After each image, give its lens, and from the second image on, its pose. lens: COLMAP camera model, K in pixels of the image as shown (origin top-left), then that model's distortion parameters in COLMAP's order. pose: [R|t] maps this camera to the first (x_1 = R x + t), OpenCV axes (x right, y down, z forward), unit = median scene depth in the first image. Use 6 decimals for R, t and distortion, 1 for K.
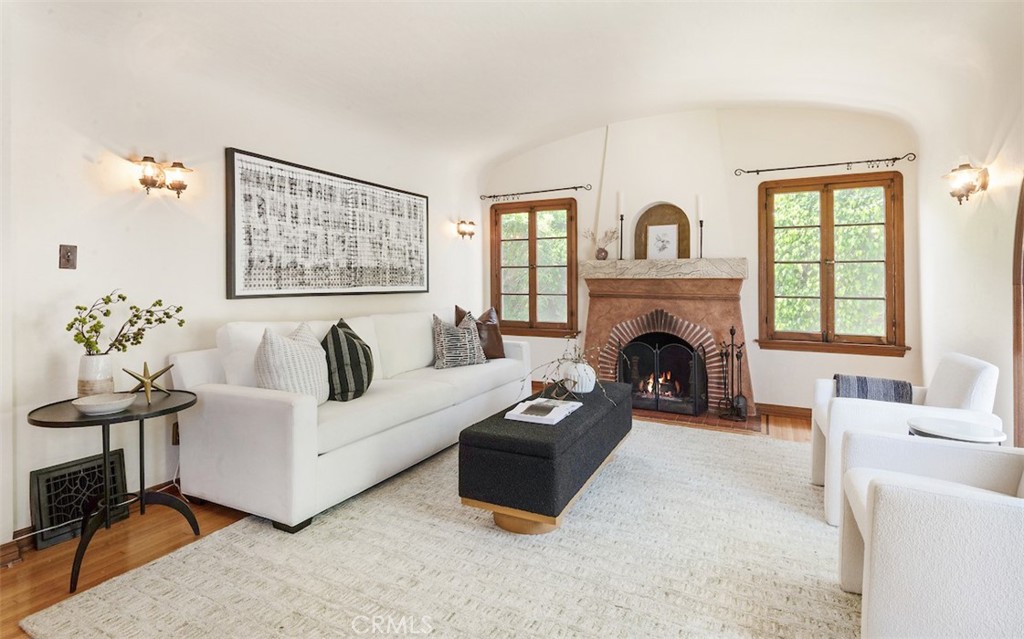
lens RADIAL K [[518.5, 0, 469.1], [0, 518.5, 291.3], [0, 0, 1]] dist [0.021767, -0.001485]
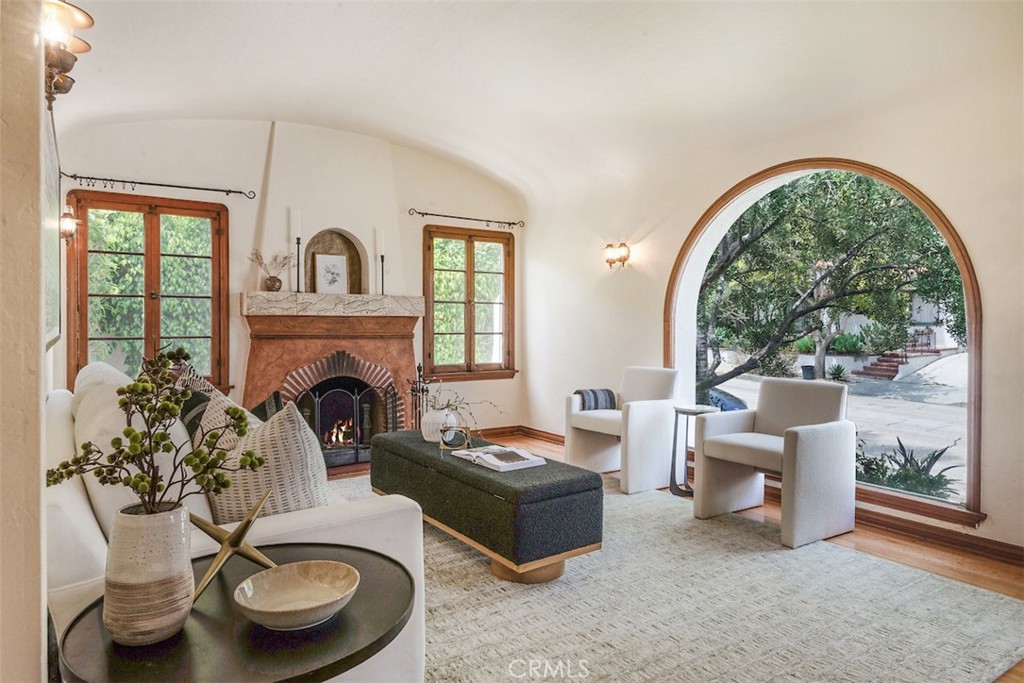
lens RADIAL K [[637.0, 0, 511.2], [0, 637.0, 333.4], [0, 0, 1]] dist [0.033133, 0.000593]
pose [[0.447465, -0.018447, 0.894111, -0.488387], [0.014890, 0.999802, 0.013176, -0.004683], [-0.894178, 0.007418, 0.447651, 0.262474]]
